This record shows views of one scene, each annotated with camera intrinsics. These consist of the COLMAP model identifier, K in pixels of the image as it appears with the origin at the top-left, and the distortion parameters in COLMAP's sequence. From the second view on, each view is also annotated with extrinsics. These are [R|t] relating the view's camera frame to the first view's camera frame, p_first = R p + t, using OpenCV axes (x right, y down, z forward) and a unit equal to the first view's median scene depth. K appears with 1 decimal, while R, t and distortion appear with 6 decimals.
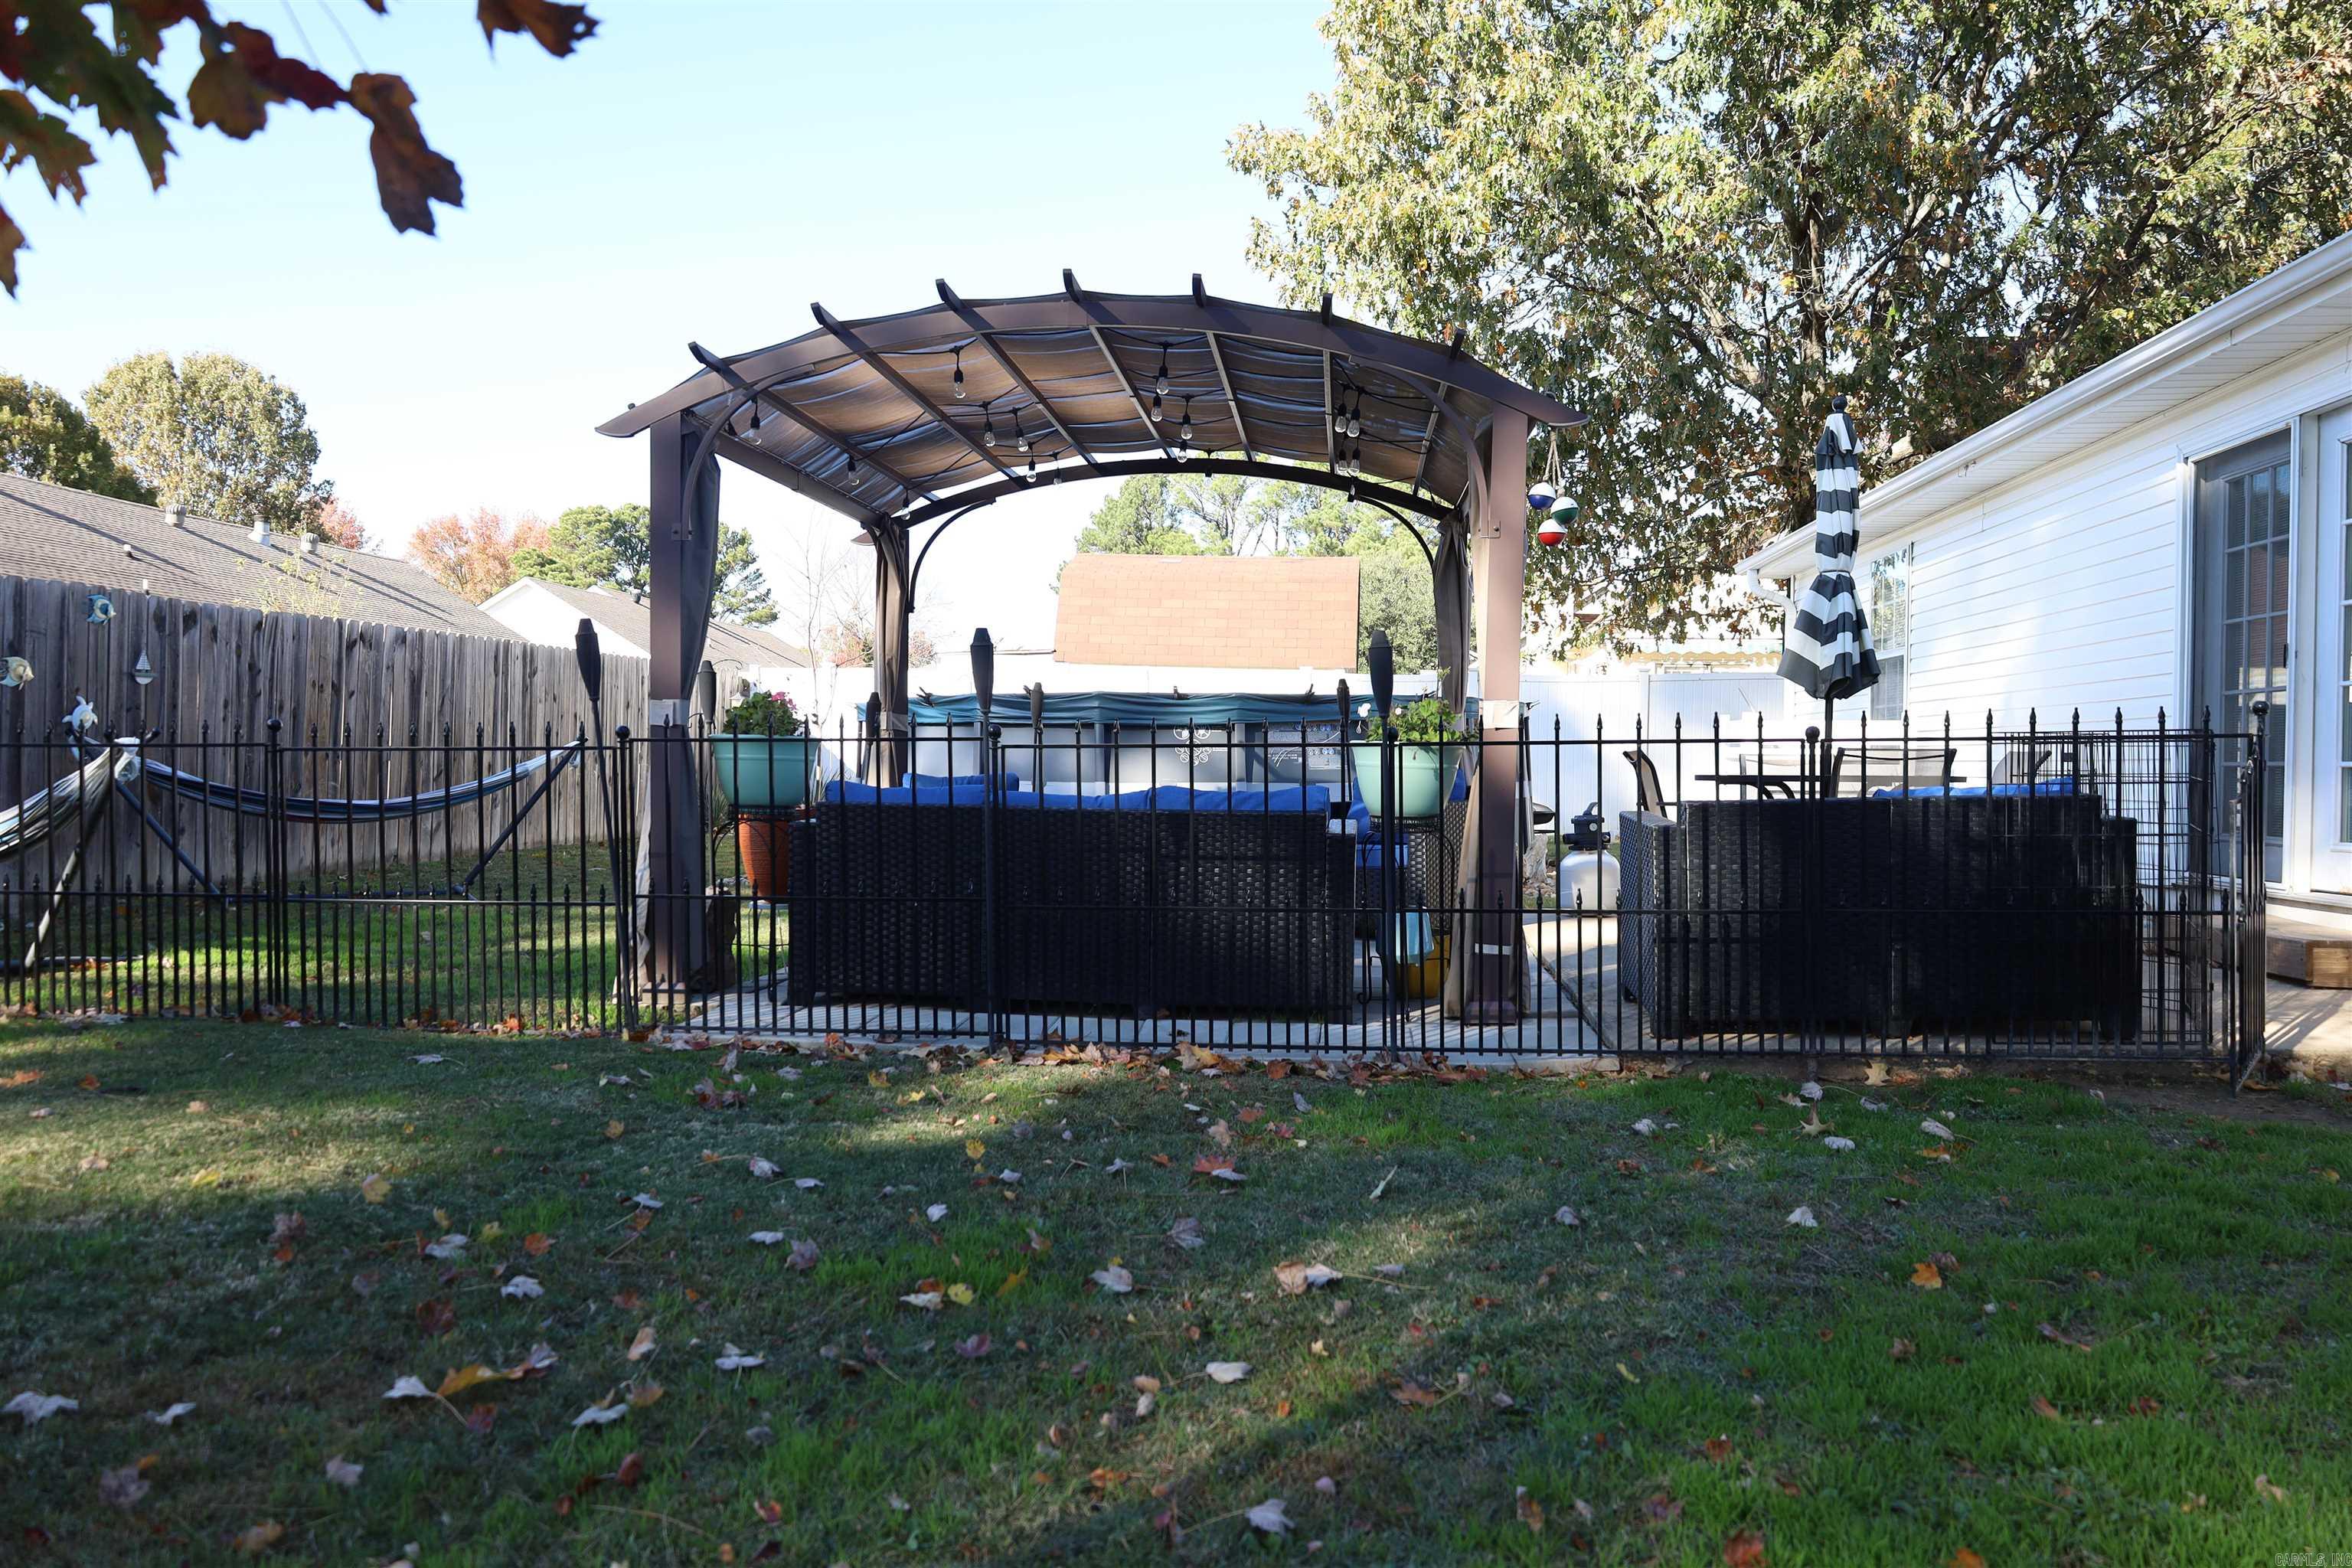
lens RADIAL K [[1640.2, 0, 1176.0], [0, 1640.2, 784.0], [0, 0, 1]] dist [-0.006365, 0.005275]
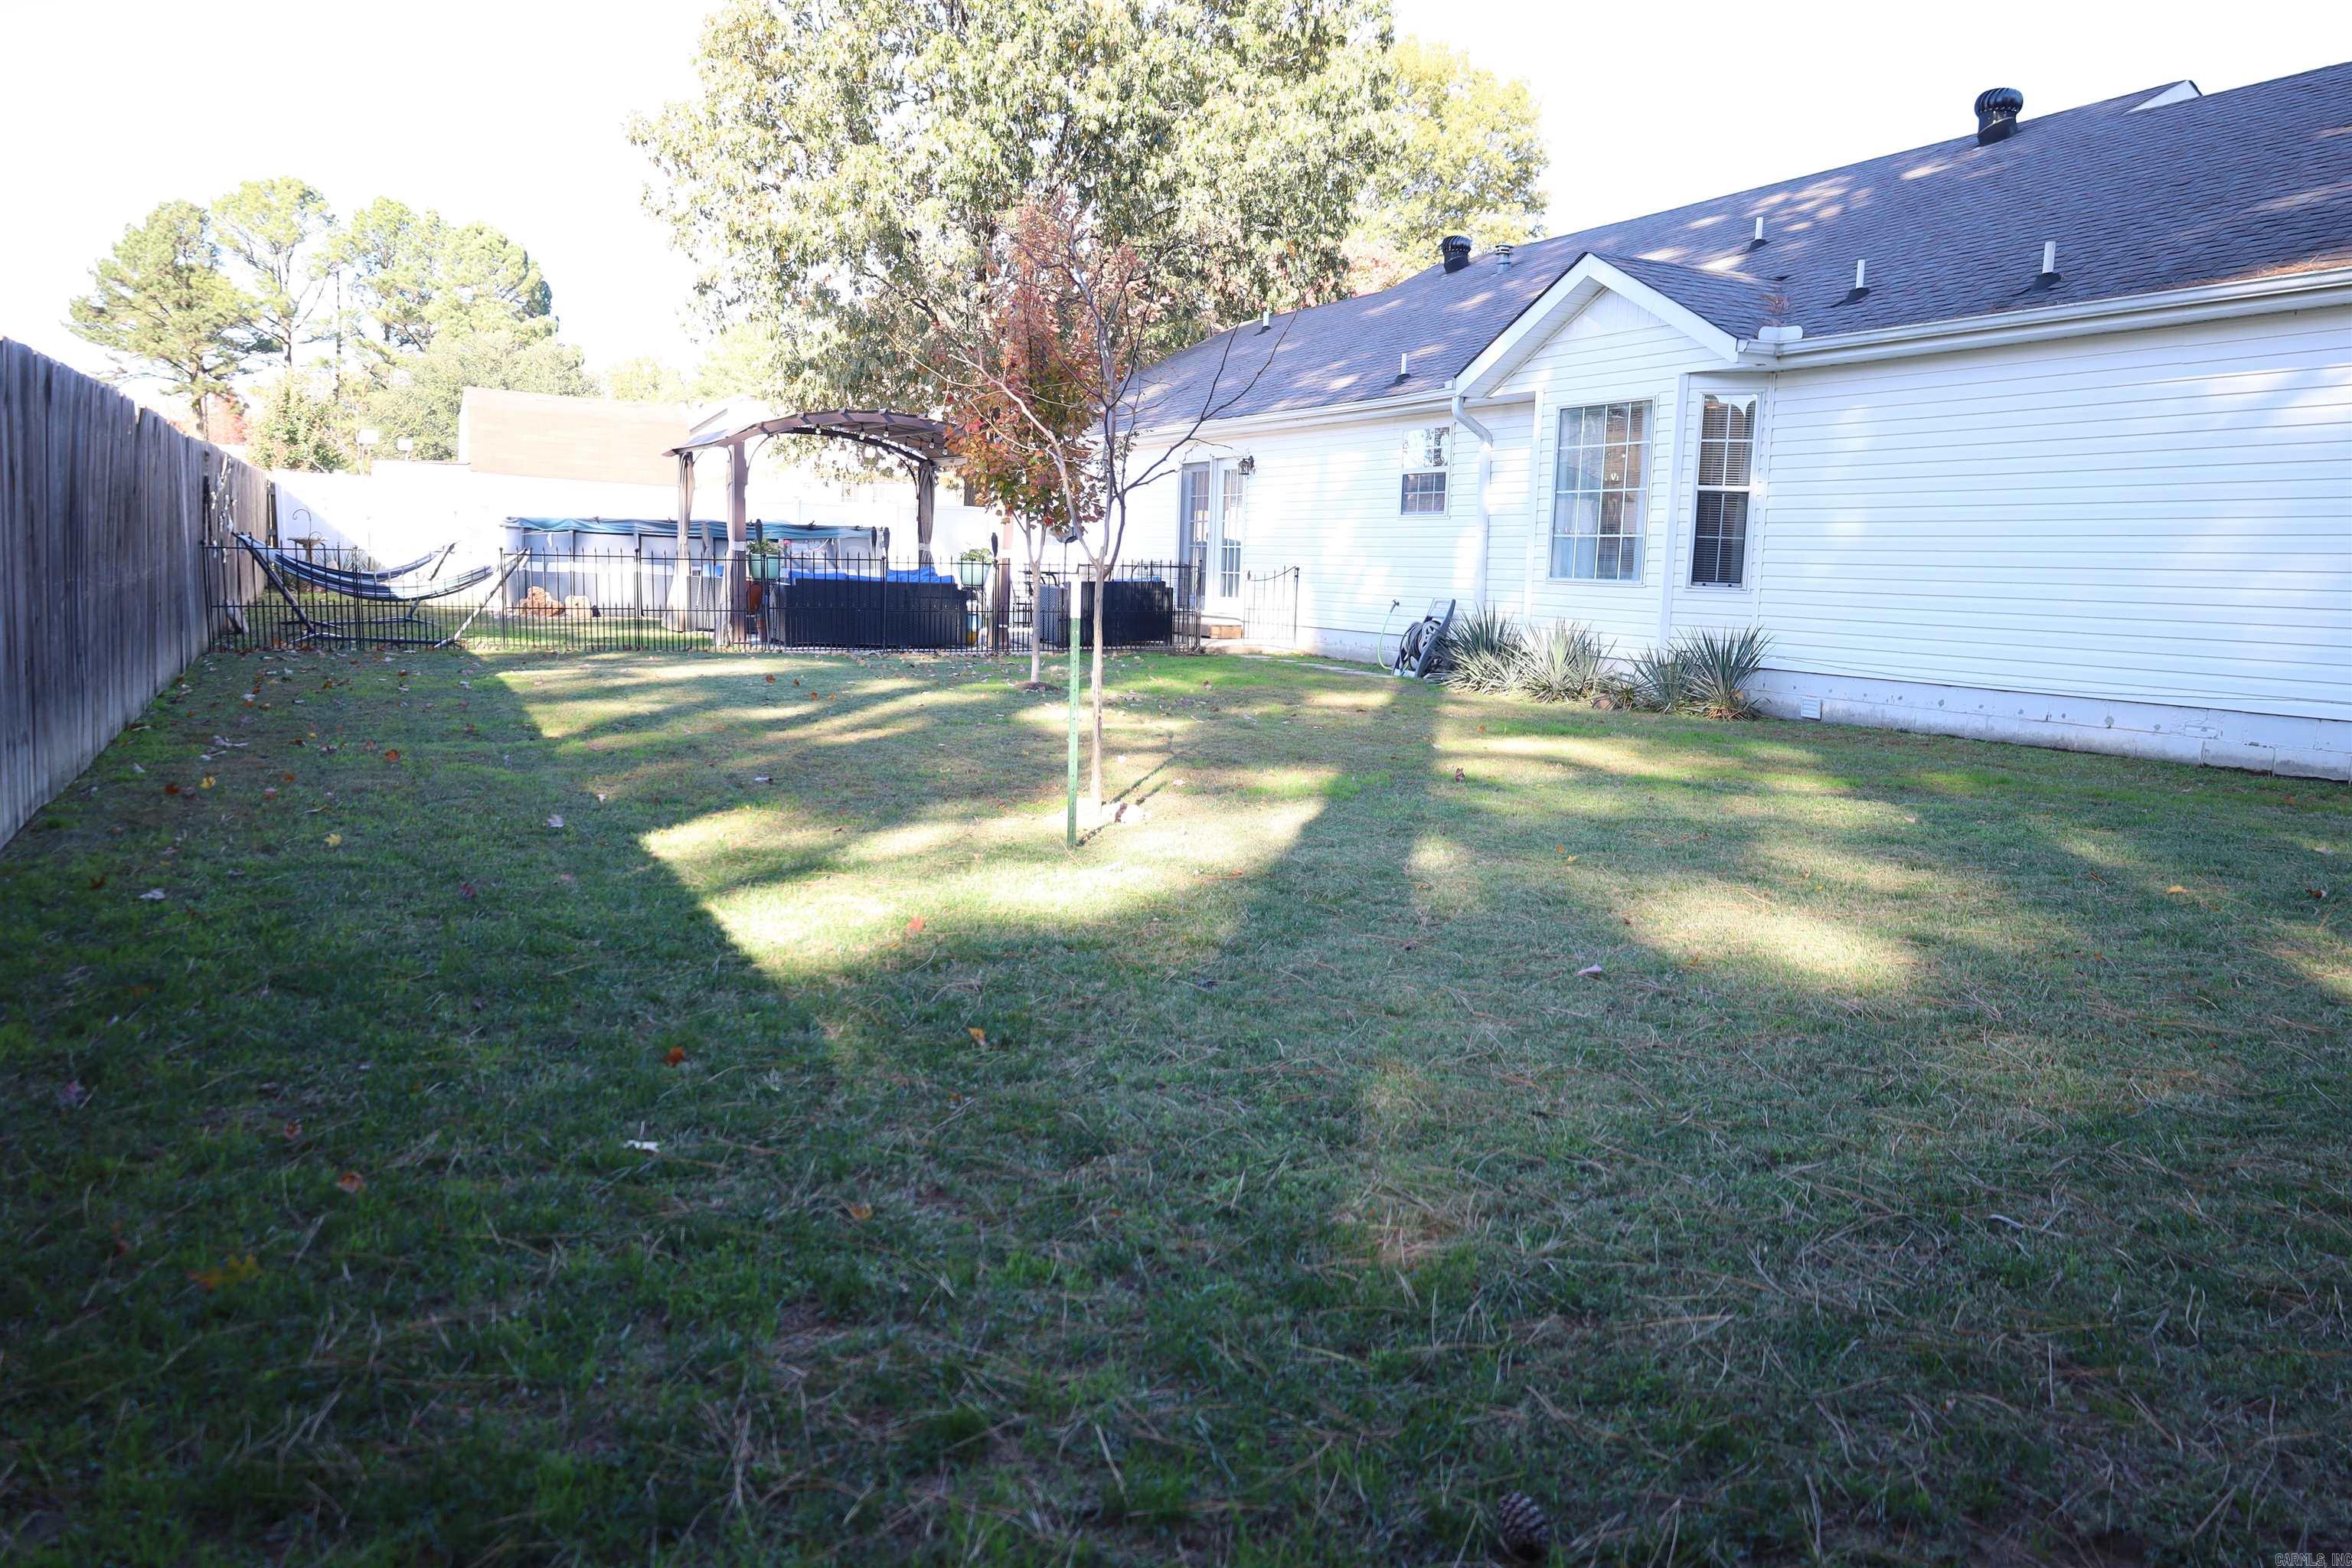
lens RADIAL K [[1640.2, 0, 1176.0], [0, 1640.2, 784.0], [0, 0, 1]] dist [-0.006365, 0.005275]
pose [[0.832313, -0.052347, 0.551828, -0.684456], [-0.024541, 0.991075, 0.131029, -0.013818], [-0.553762, -0.122600, 0.823600, -0.976307]]
